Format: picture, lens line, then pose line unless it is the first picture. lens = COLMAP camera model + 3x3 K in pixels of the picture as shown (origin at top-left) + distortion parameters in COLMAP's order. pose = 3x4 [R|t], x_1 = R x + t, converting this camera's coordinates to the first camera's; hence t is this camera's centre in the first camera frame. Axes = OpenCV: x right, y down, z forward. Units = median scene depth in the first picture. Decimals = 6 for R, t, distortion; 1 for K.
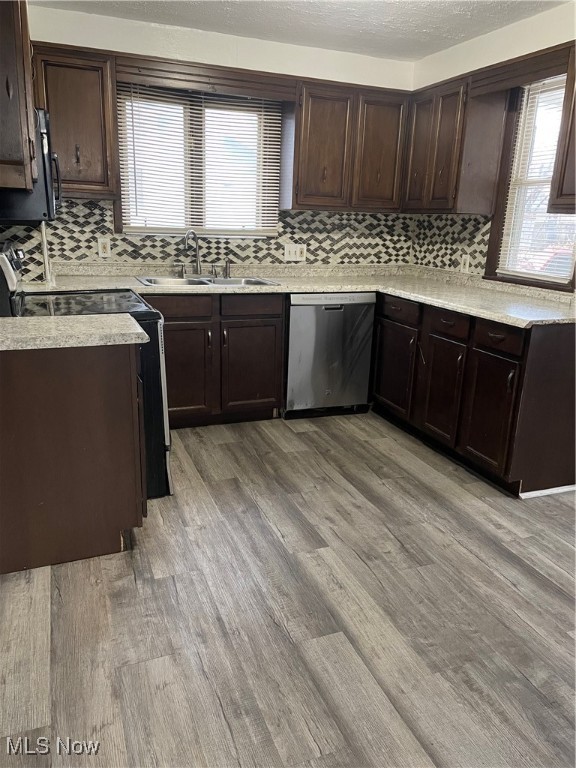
lens RADIAL K [[584.2, 0, 288.0], [0, 584.2, 384.0], [0, 0, 1]] dist [0.091191, -0.118922]
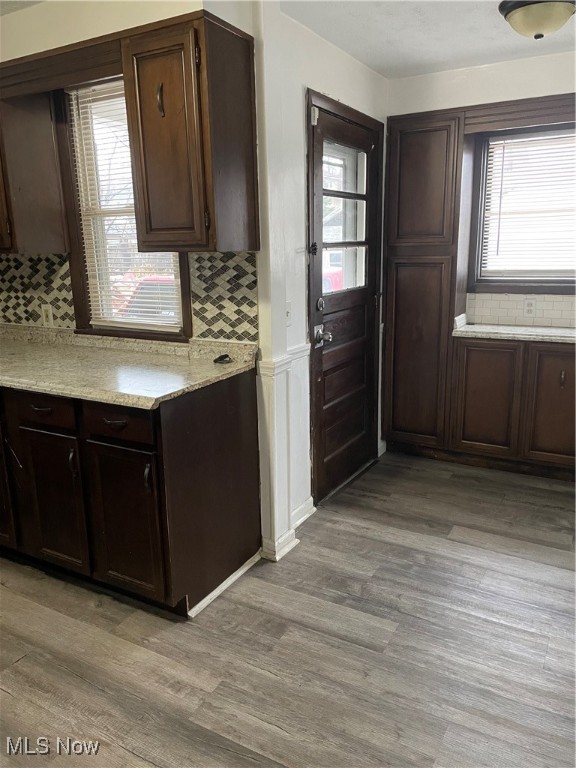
lens RADIAL K [[584.2, 0, 288.0], [0, 584.2, 384.0], [0, 0, 1]] dist [0.091191, -0.118922]
pose [[0.780929, -0.193088, 0.594027, 0.077187], [0.215631, 0.975892, 0.033738, -0.083423], [-0.586220, 0.101743, 0.803738, 0.227253]]
